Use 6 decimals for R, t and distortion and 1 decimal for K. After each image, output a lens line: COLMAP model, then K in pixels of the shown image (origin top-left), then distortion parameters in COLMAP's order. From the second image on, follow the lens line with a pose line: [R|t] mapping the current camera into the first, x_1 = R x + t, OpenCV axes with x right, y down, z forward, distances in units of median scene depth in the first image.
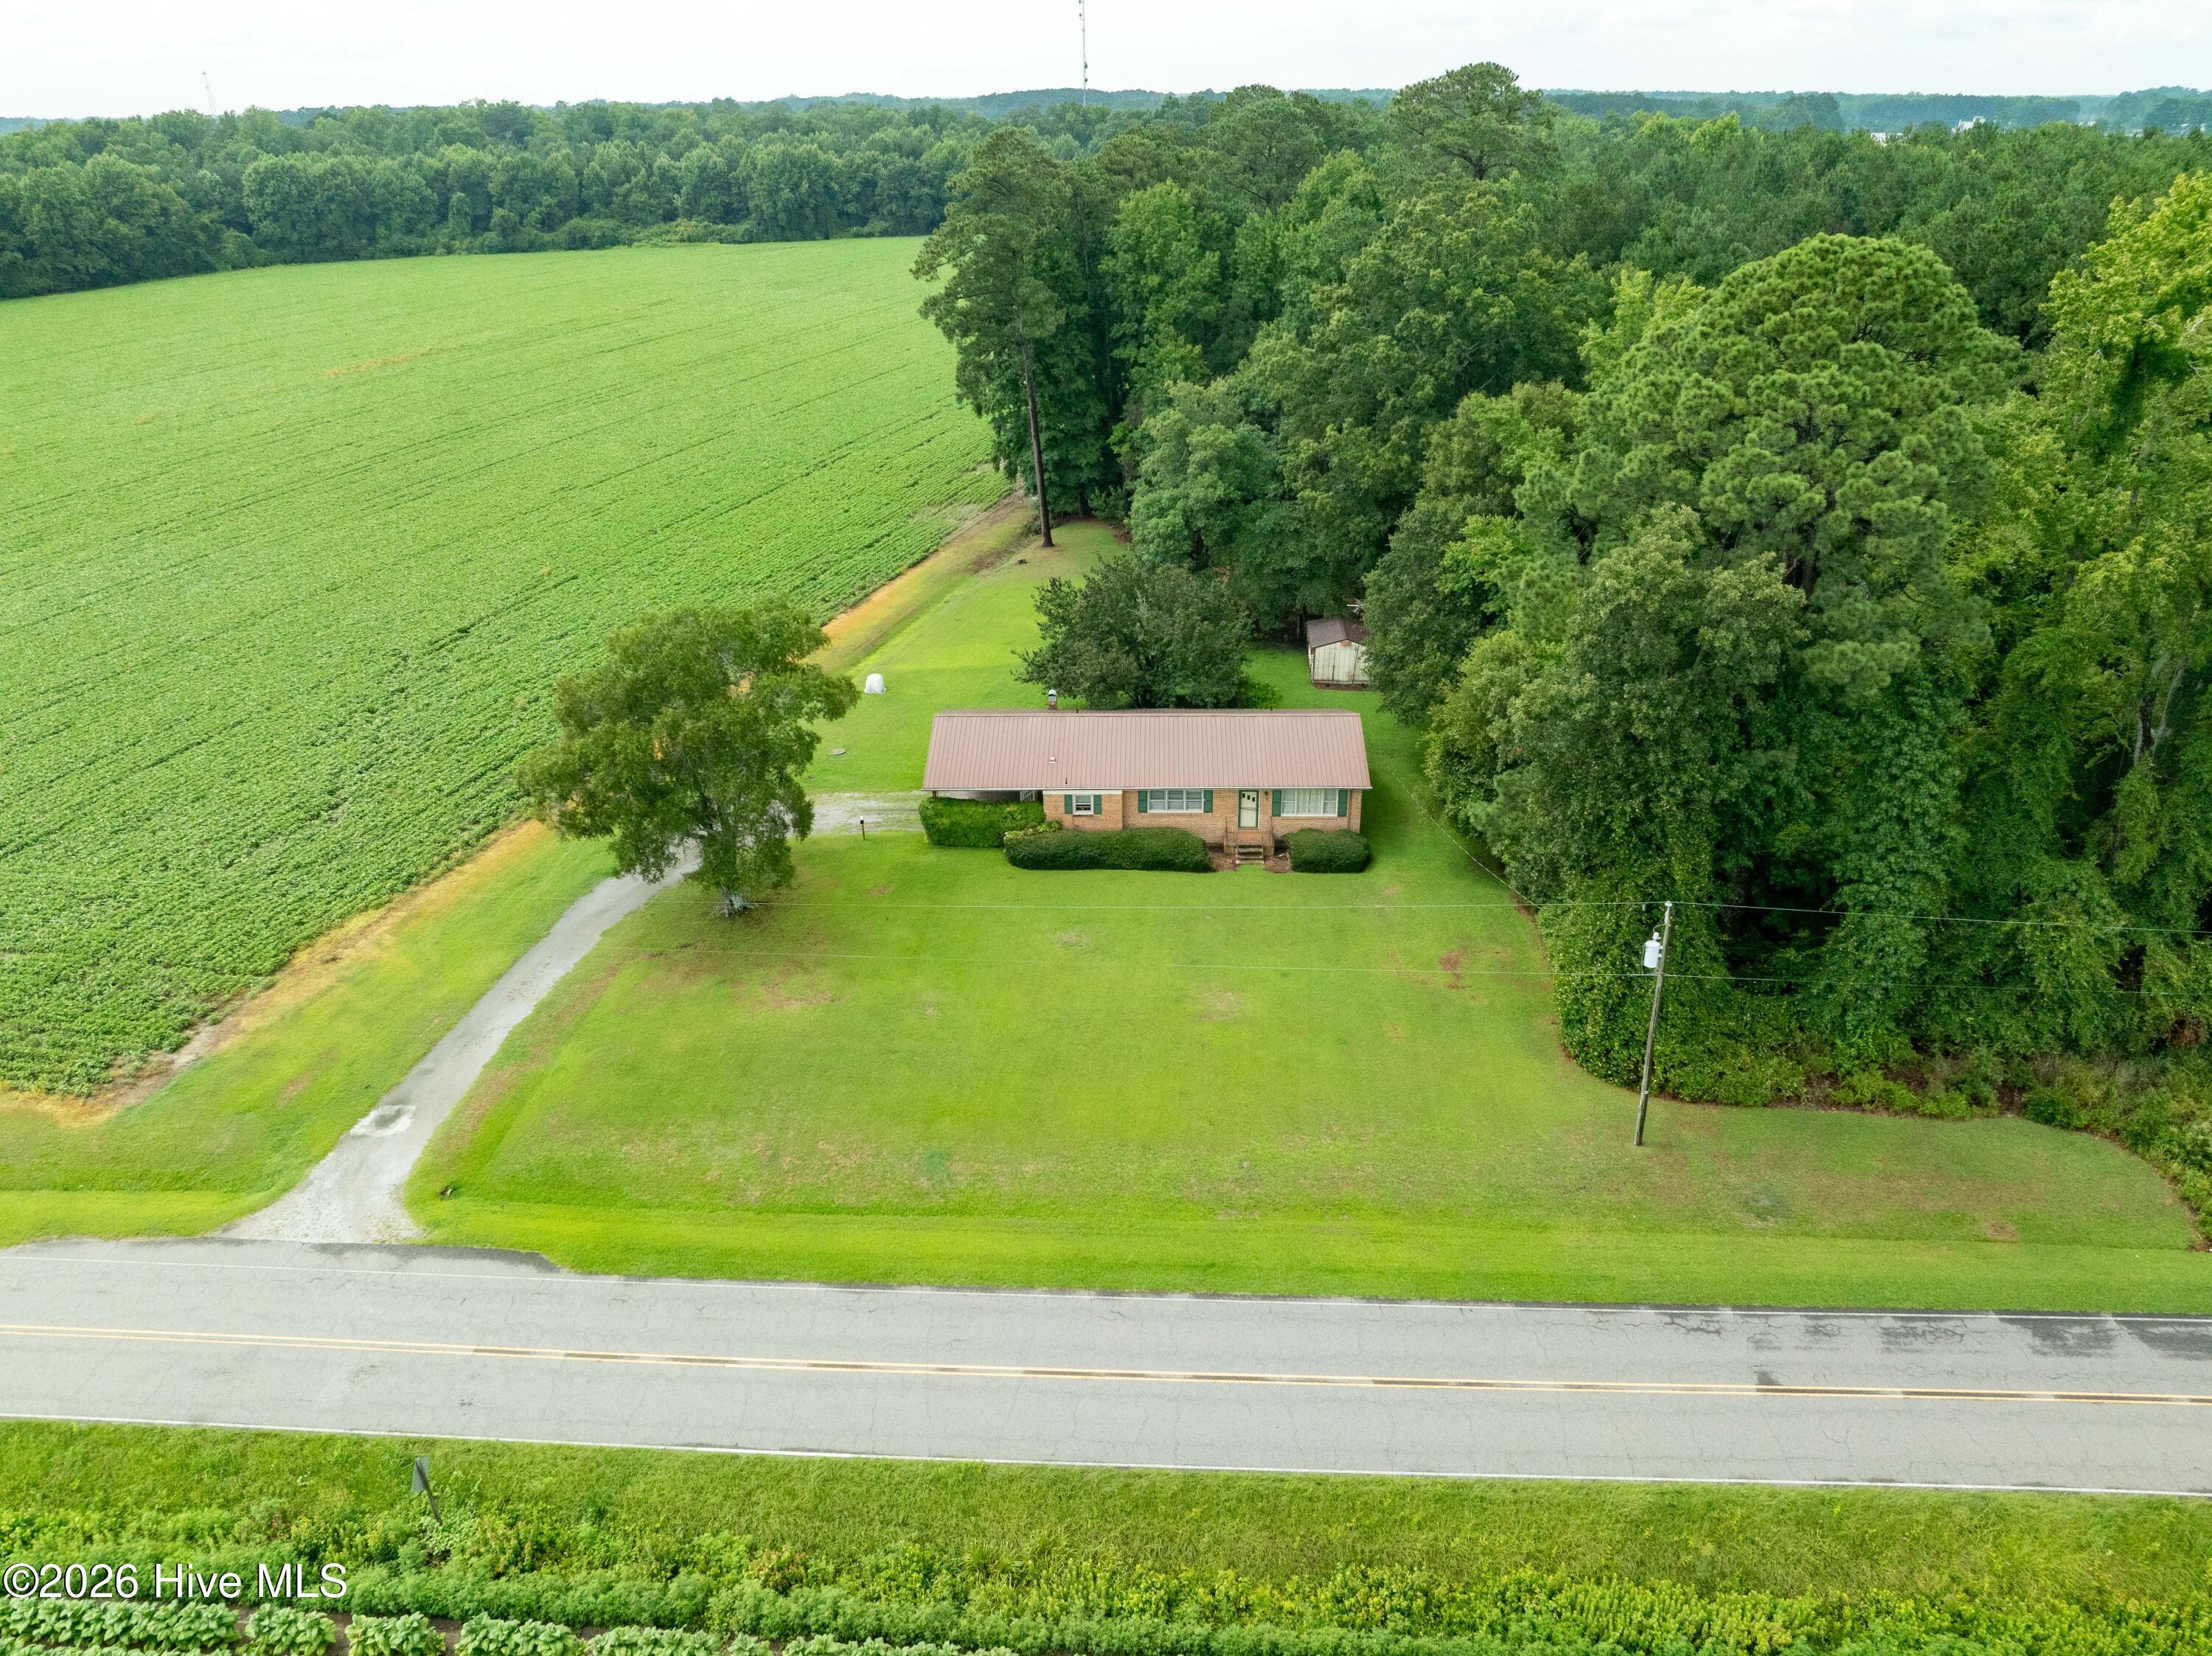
lens RADIAL K [[1562.9, 0, 1116.8], [0, 1562.9, 820.4], [0, 0, 1]] dist [-0.041861, 0.011216]
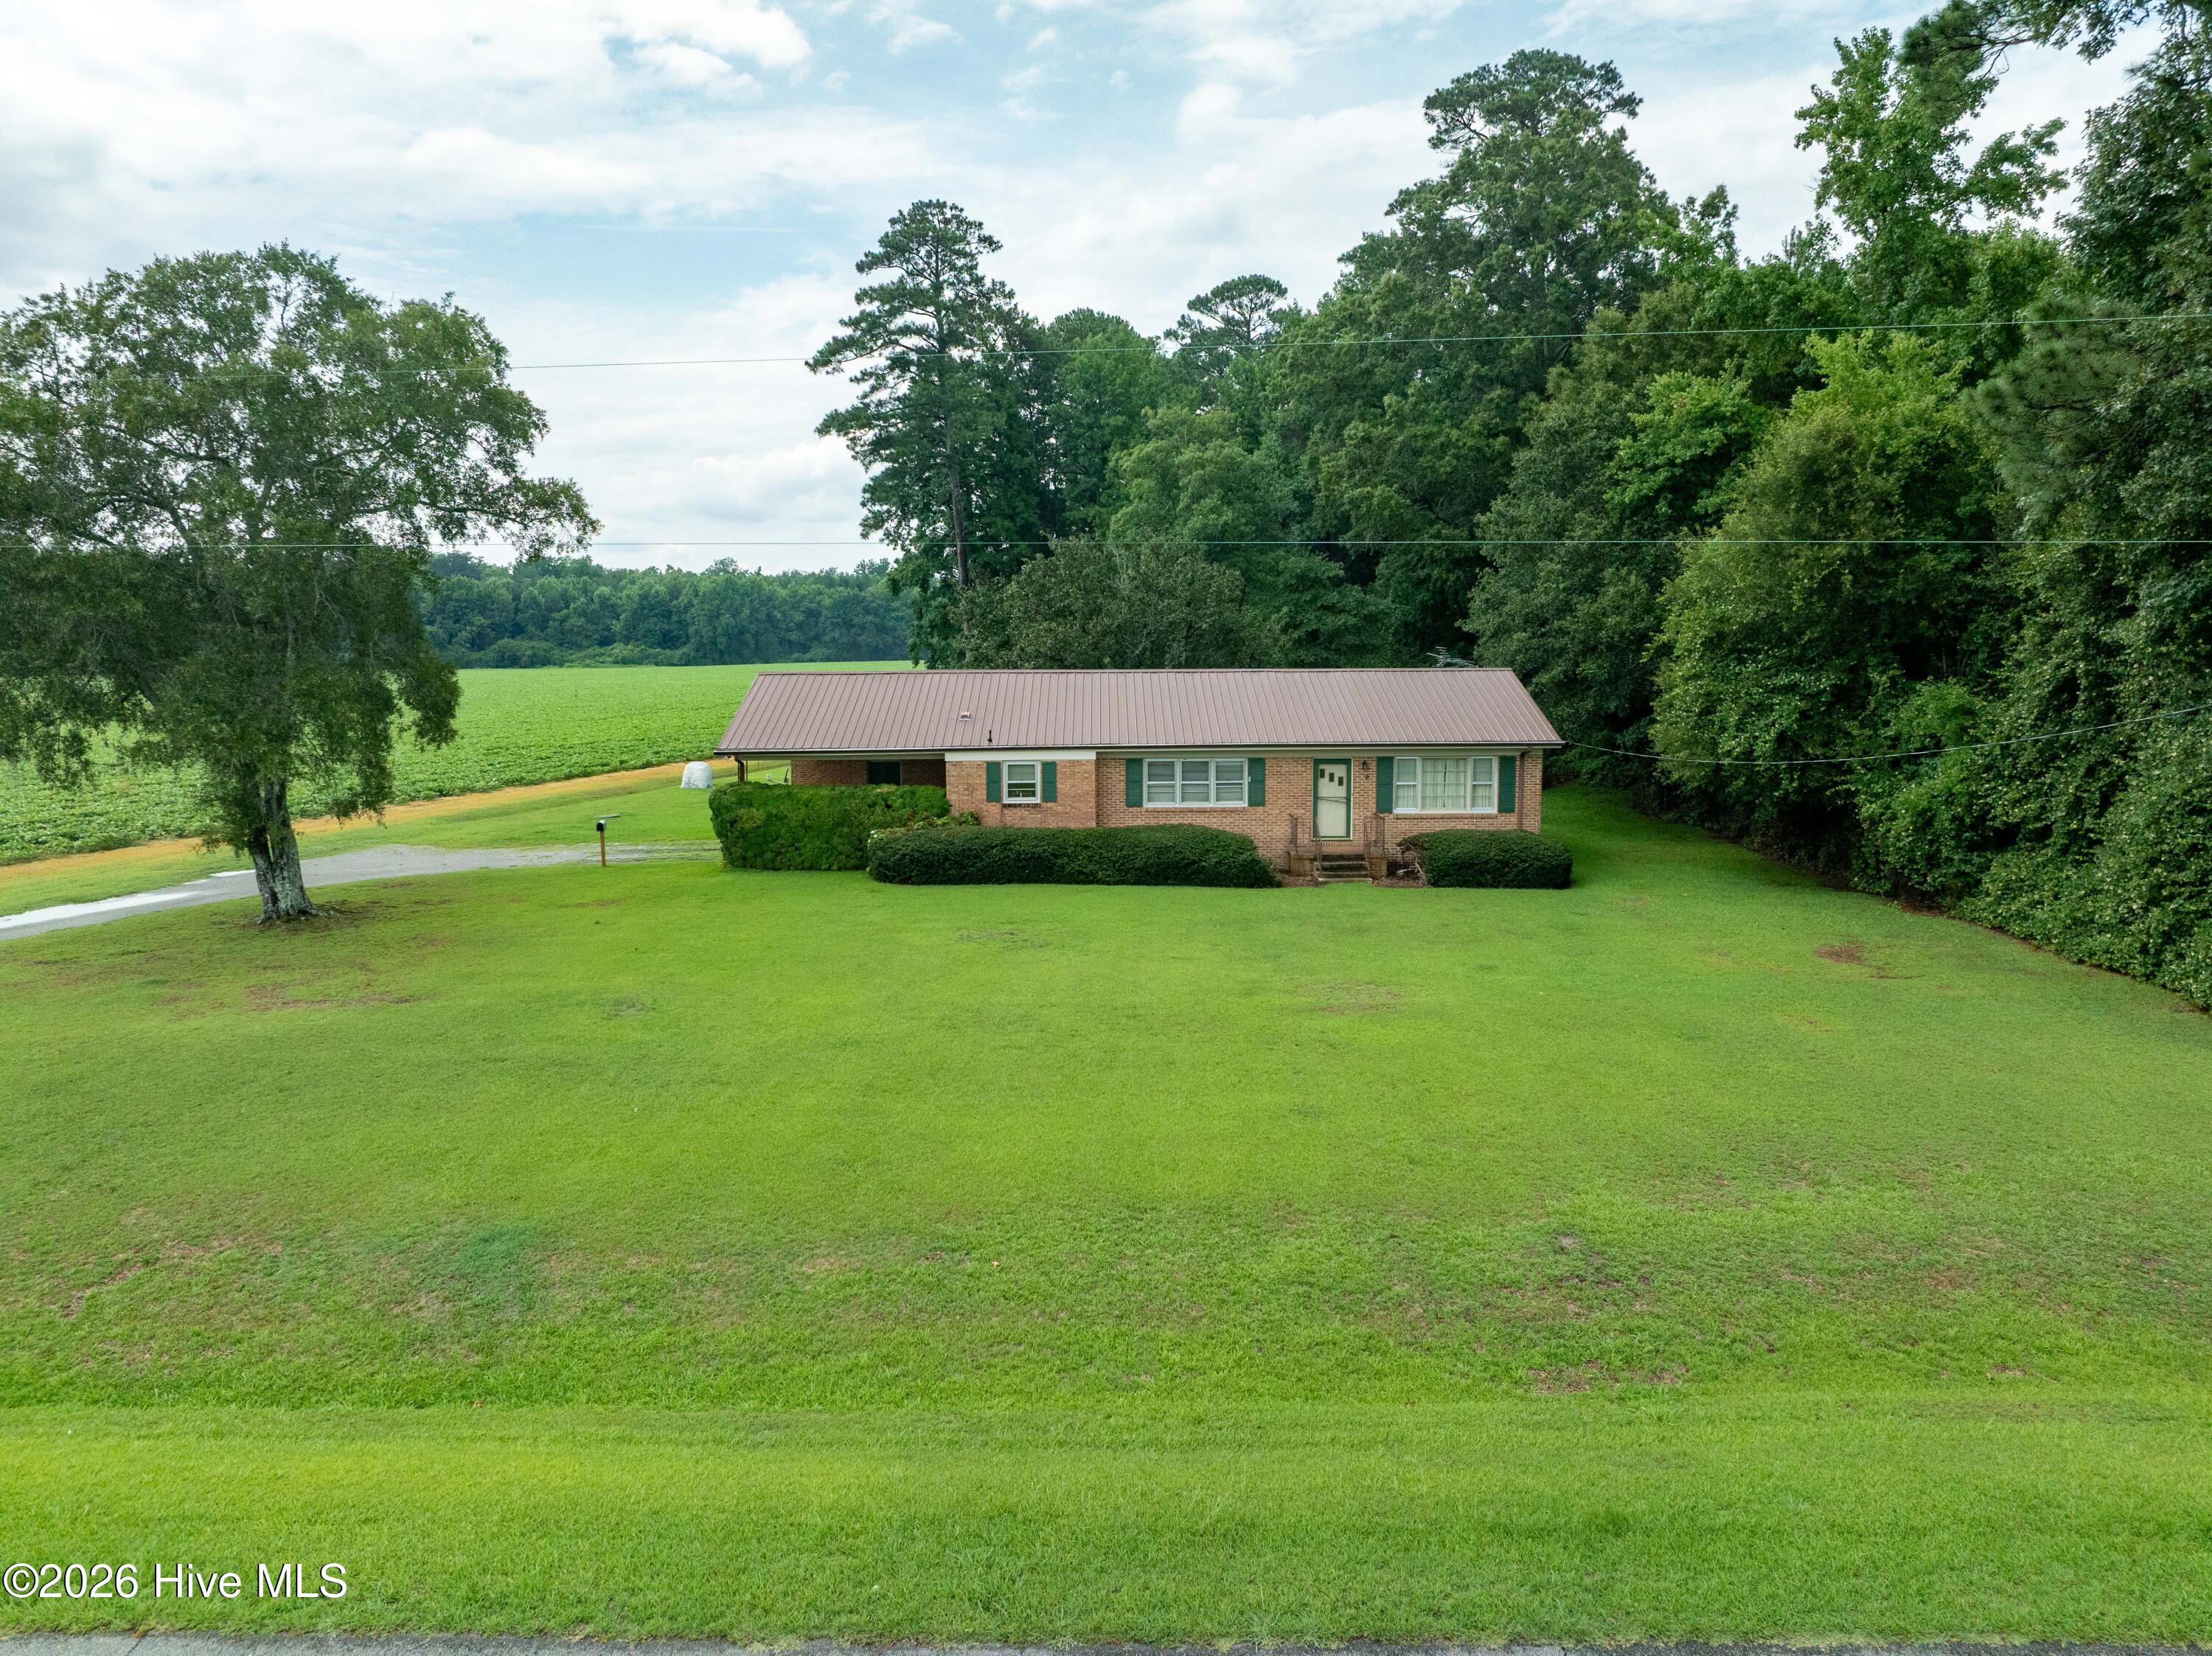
lens RADIAL K [[1562.9, 0, 1118.5], [0, 1562.9, 821.8], [0, 0, 1]] dist [-0.041861, 0.011216]
pose [[0.999322, 0.001017, 0.036815, -0.008322], [0.010688, 0.948594, -0.316314, 0.169721], [-0.035244, 0.316493, 0.947940, 0.504477]]
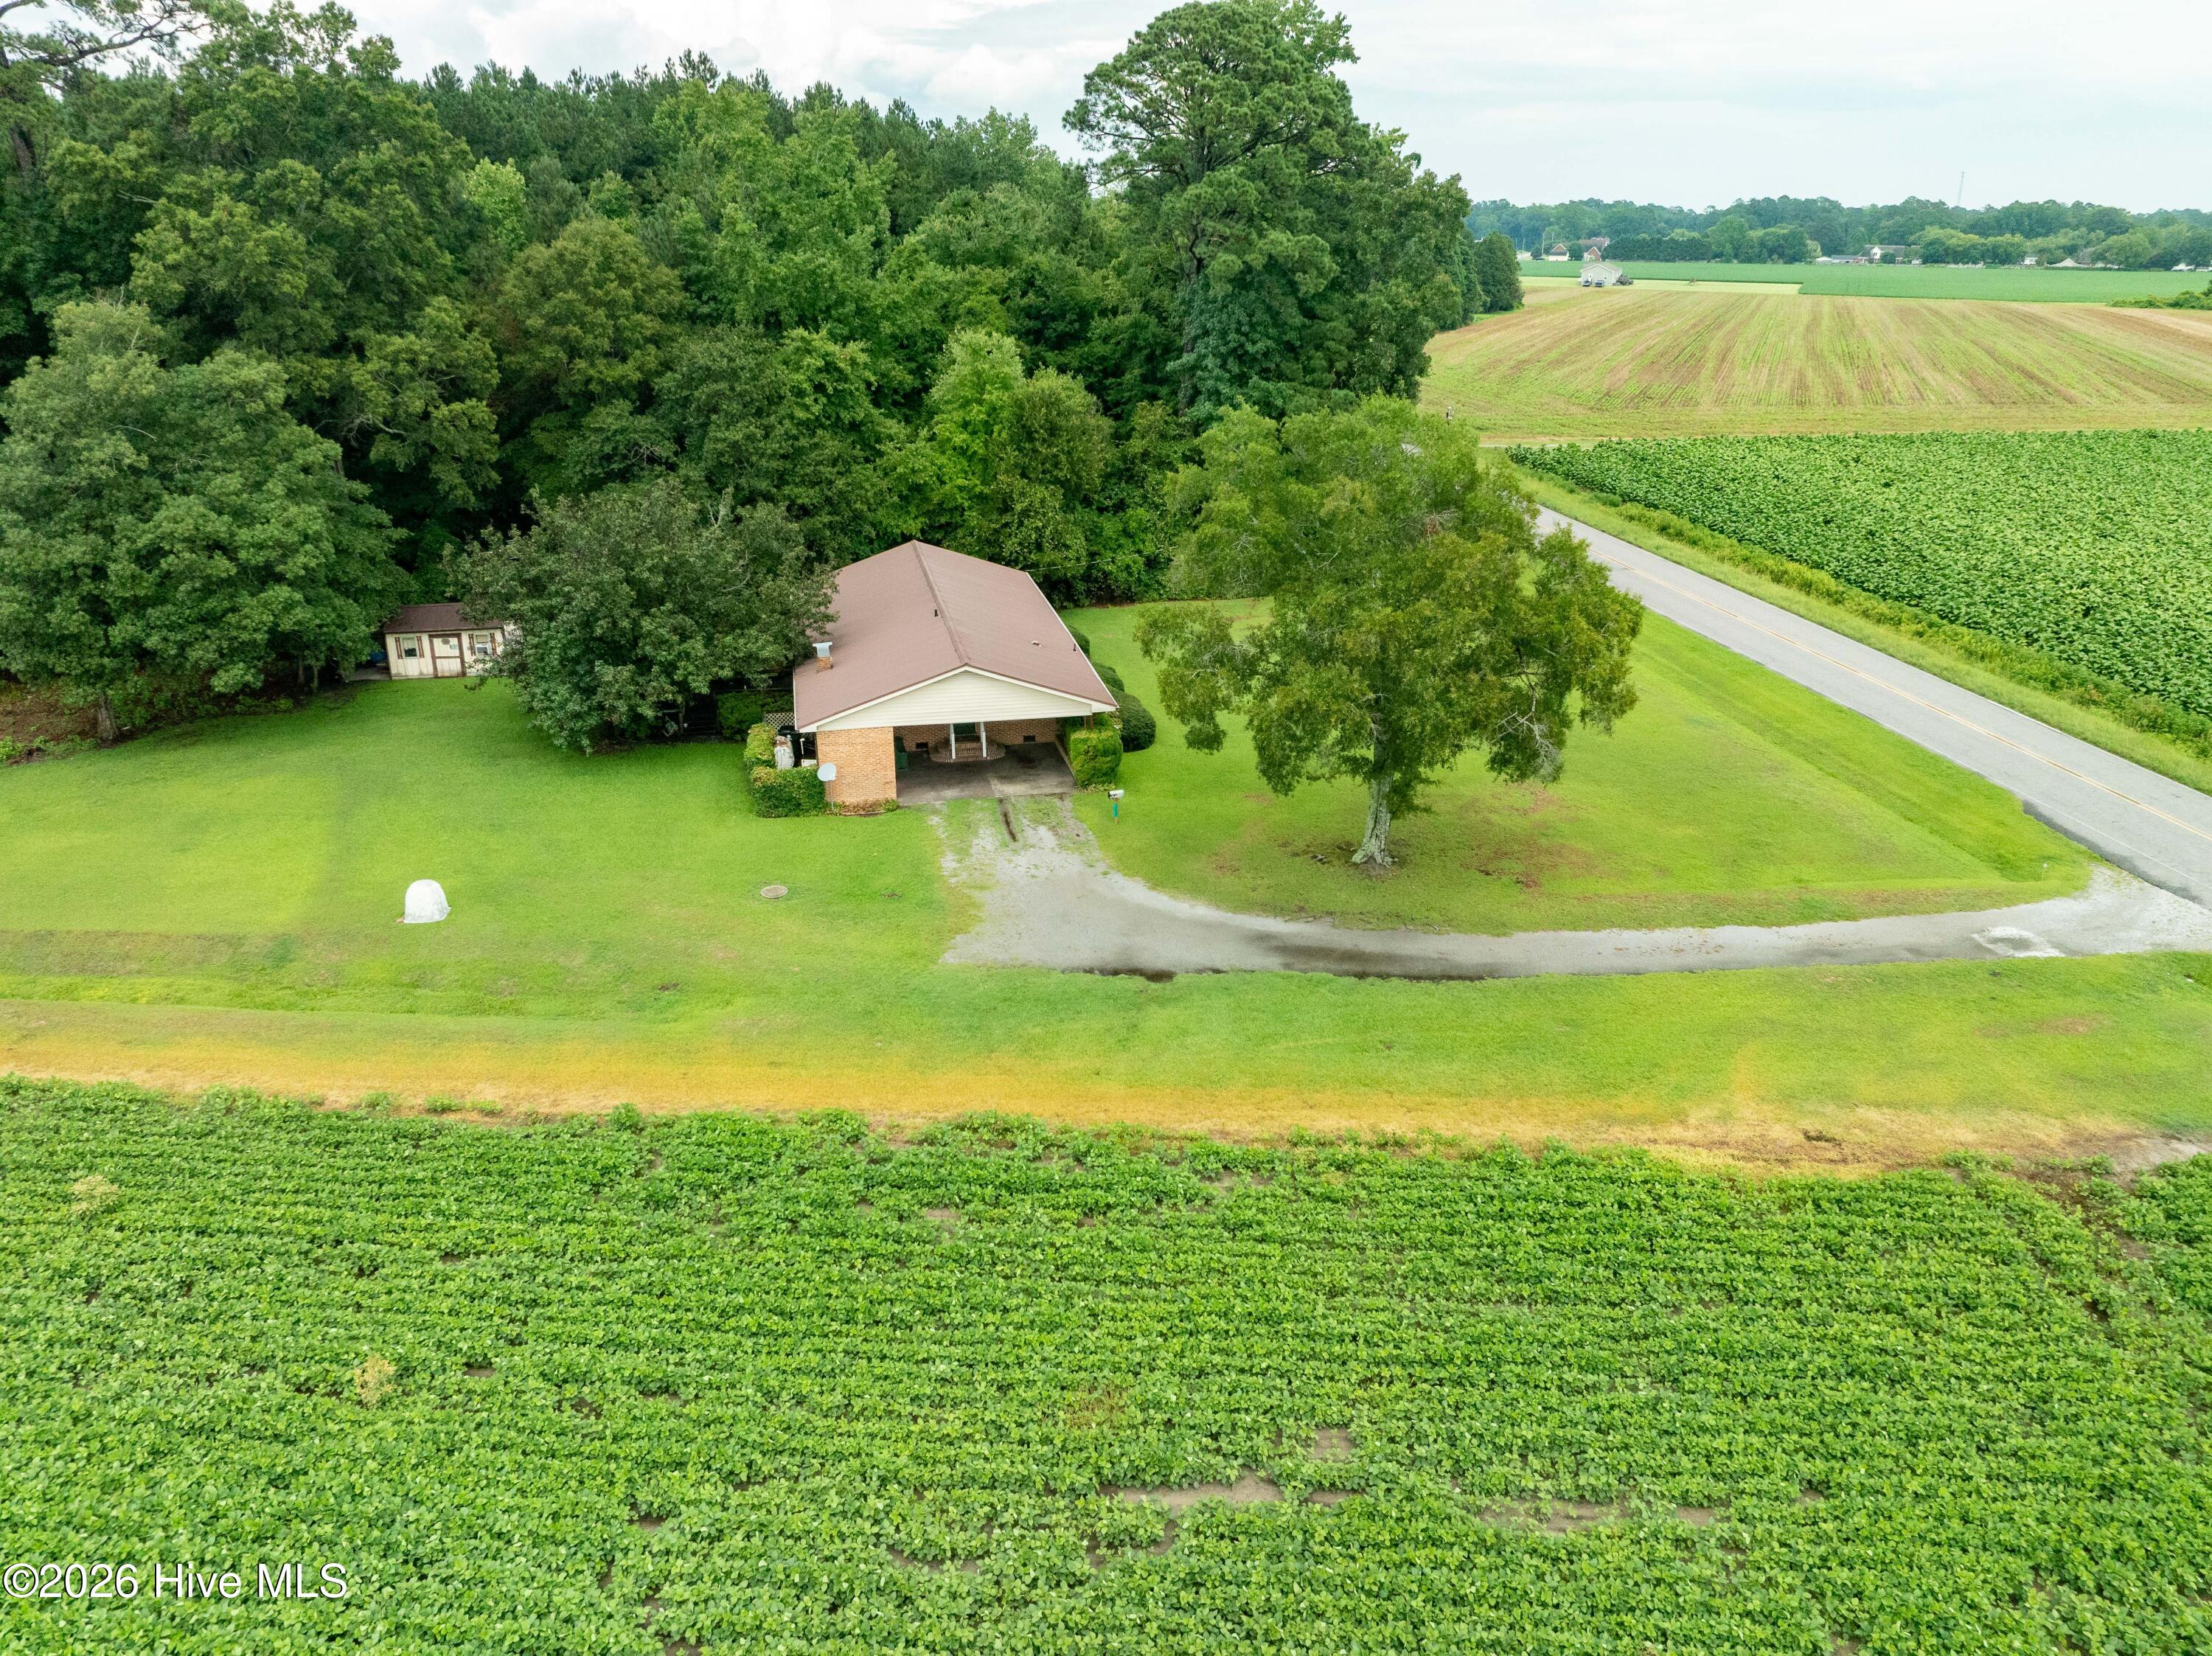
lens RADIAL K [[1562.9, 0, 1112.9], [0, 1562.9, 814.9], [0, 0, 1]] dist [-0.041861, 0.011216]
pose [[-0.222329, -0.339703, 0.913877, -0.791646], [0.421222, 0.811877, 0.404263, -0.268837], [-0.879285, 0.474825, -0.037413, 1.049658]]
